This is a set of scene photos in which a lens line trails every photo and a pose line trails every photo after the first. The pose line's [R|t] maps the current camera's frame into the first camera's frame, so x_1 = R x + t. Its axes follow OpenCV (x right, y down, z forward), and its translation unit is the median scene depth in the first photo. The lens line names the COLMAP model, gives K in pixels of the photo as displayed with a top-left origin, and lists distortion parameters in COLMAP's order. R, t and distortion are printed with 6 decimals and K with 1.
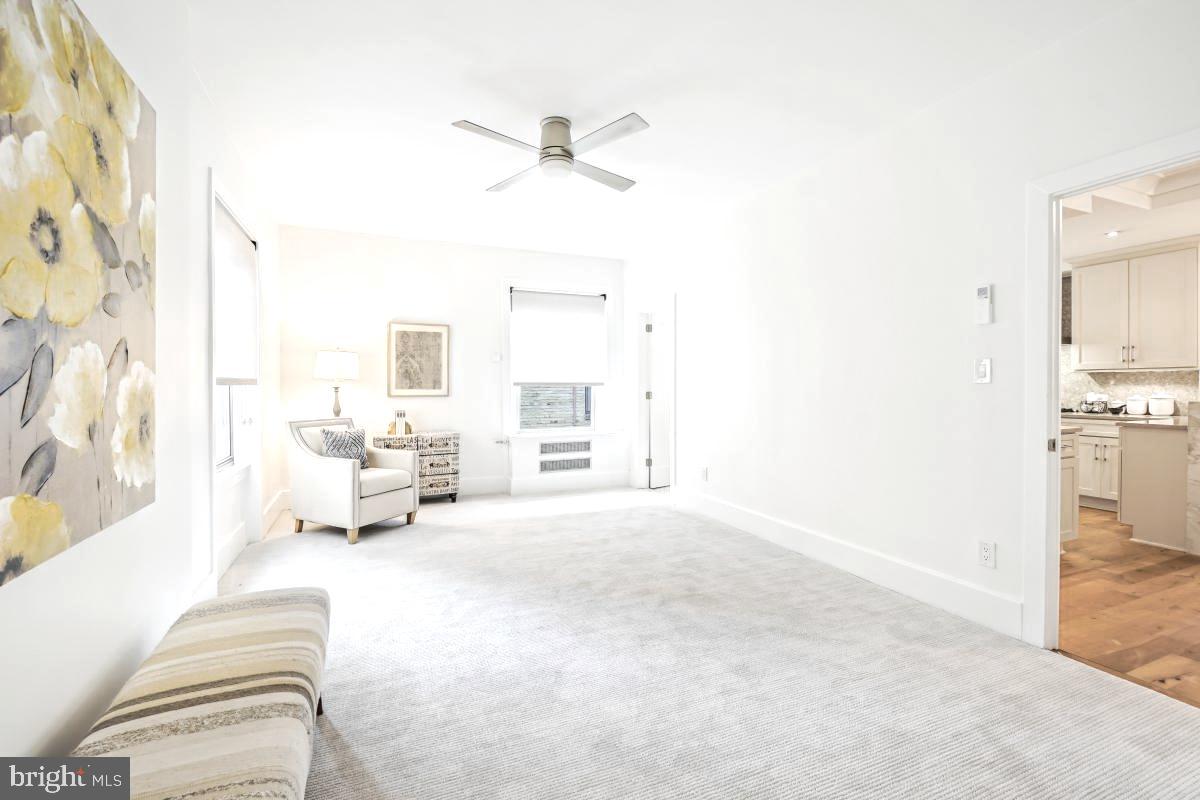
lens RADIAL K [[532.8, 0, 601.0], [0, 532.8, 392.7], [0, 0, 1]] dist [-0.006763, 0.000331]
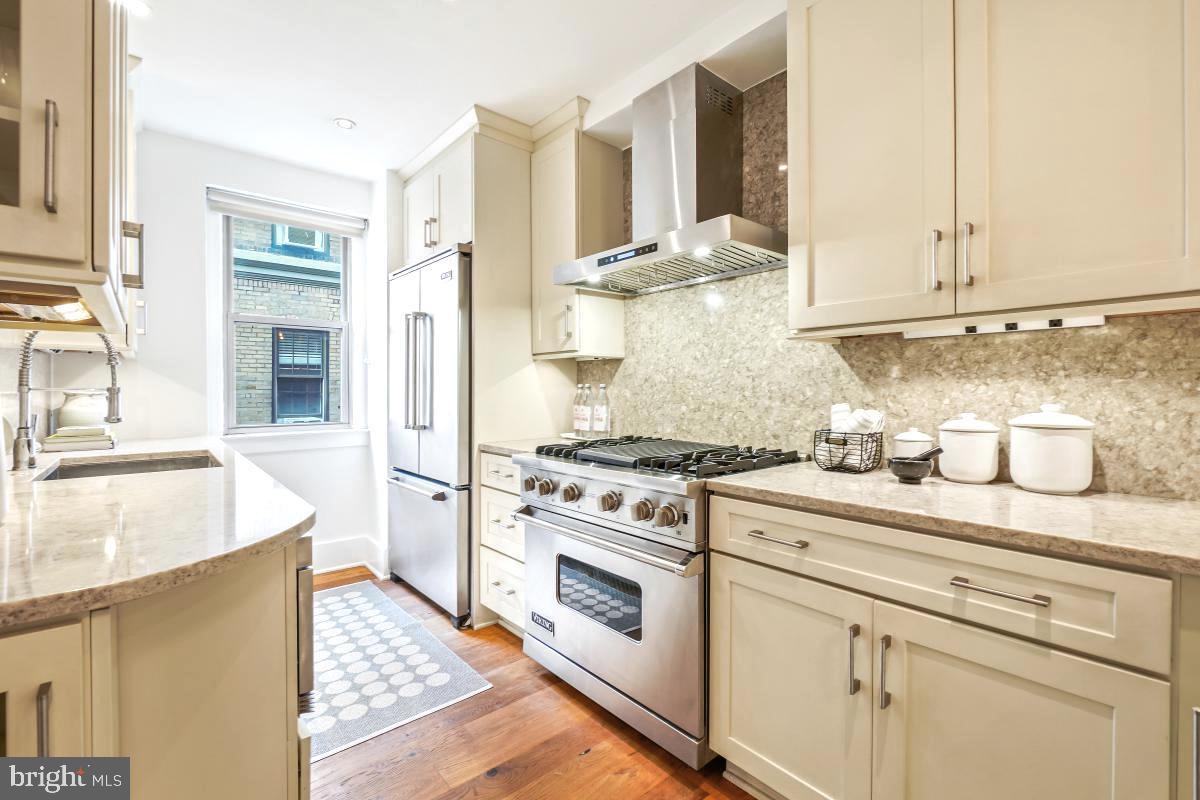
lens RADIAL K [[532.8, 0, 605.1], [0, 532.8, 398.0], [0, 0, 1]] dist [-0.006763, 0.000331]
pose [[0.950103, -0.003945, 0.311912, 0.720457], [0.003258, 0.999991, 0.002723, -0.005560], [-0.311920, -0.001571, 0.950107, 0.772649]]
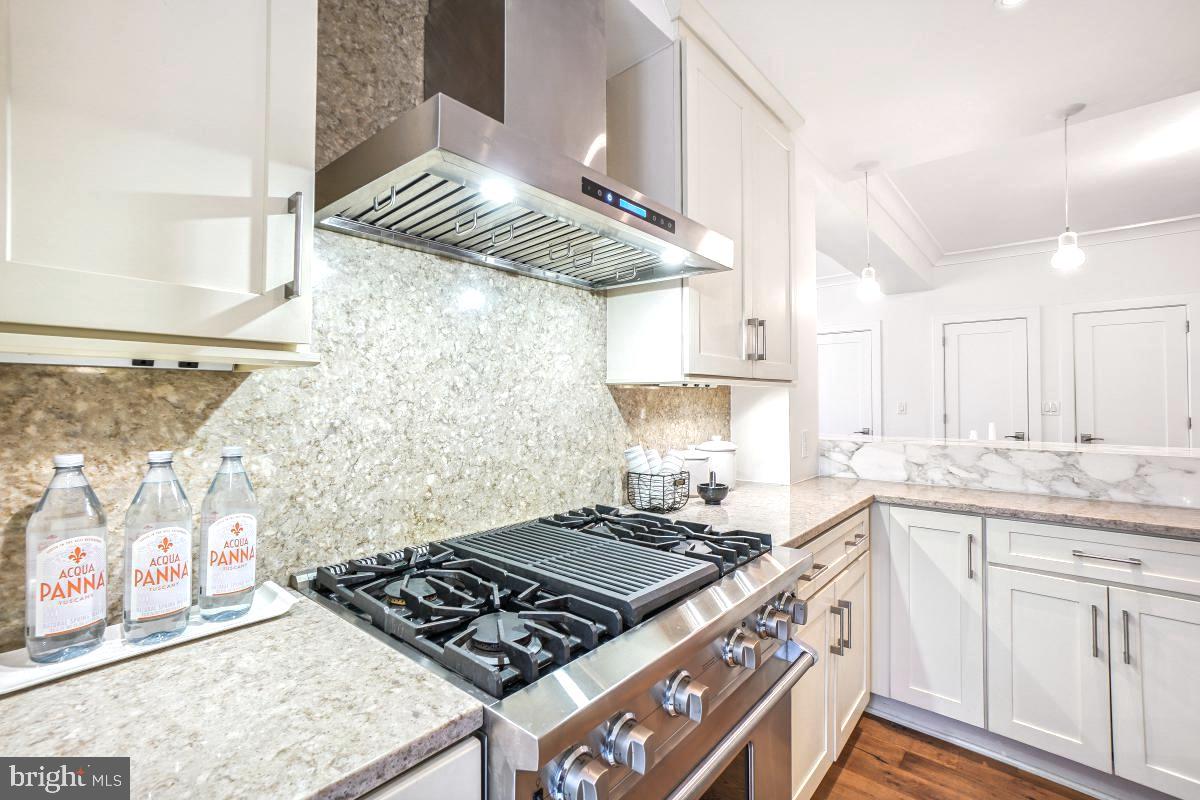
lens RADIAL K [[532.8, 0, 596.9], [0, 532.8, 395.1], [0, 0, 1]] dist [-0.006763, 0.000331]
pose [[-0.441277, 0.015851, 0.897231, 0.675158], [0.015396, 0.999831, -0.010091, -0.029609], [-0.897239, 0.009360, -0.441447, 1.214090]]
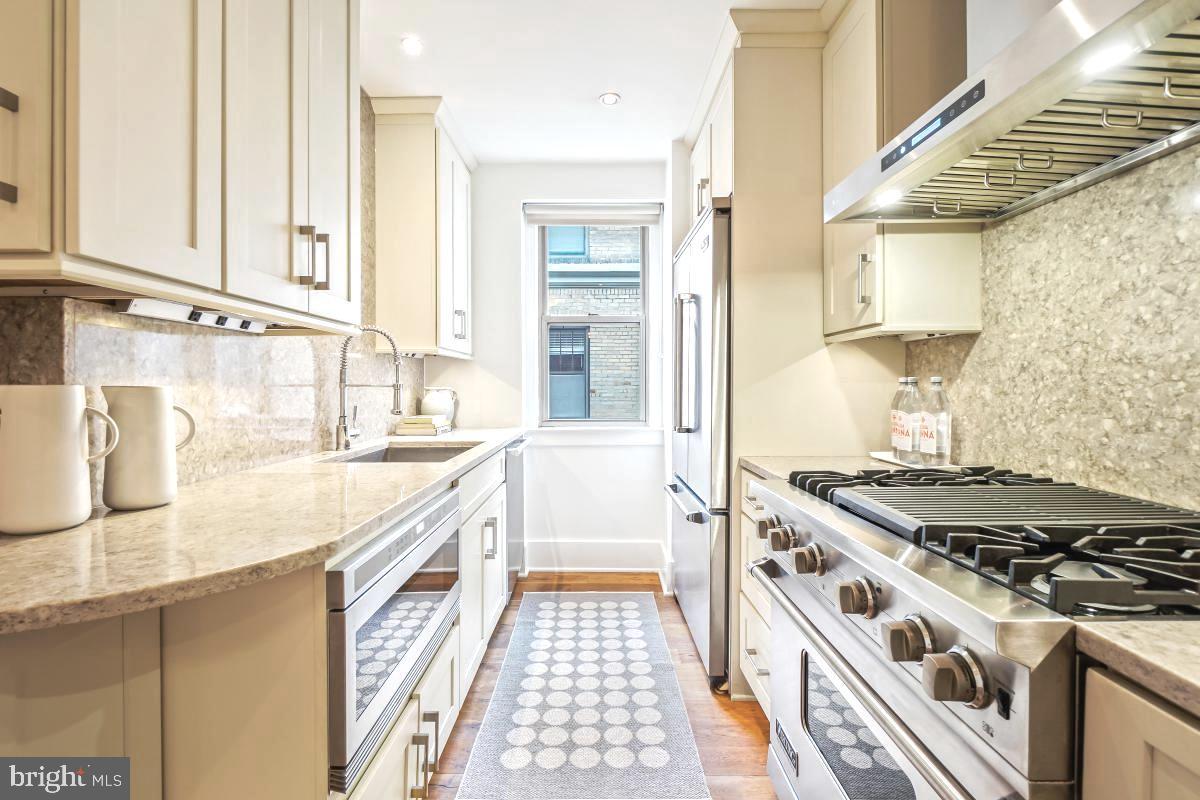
lens RADIAL K [[532.8, 0, 590.5], [0, 532.8, 391.2], [0, 0, 1]] dist [-0.006763, 0.000331]
pose [[0.915522, 0.005554, -0.402230, 0.814402], [-0.006360, 0.999980, -0.000668, -0.007556], [0.402218, 0.003170, 0.915538, 0.889405]]
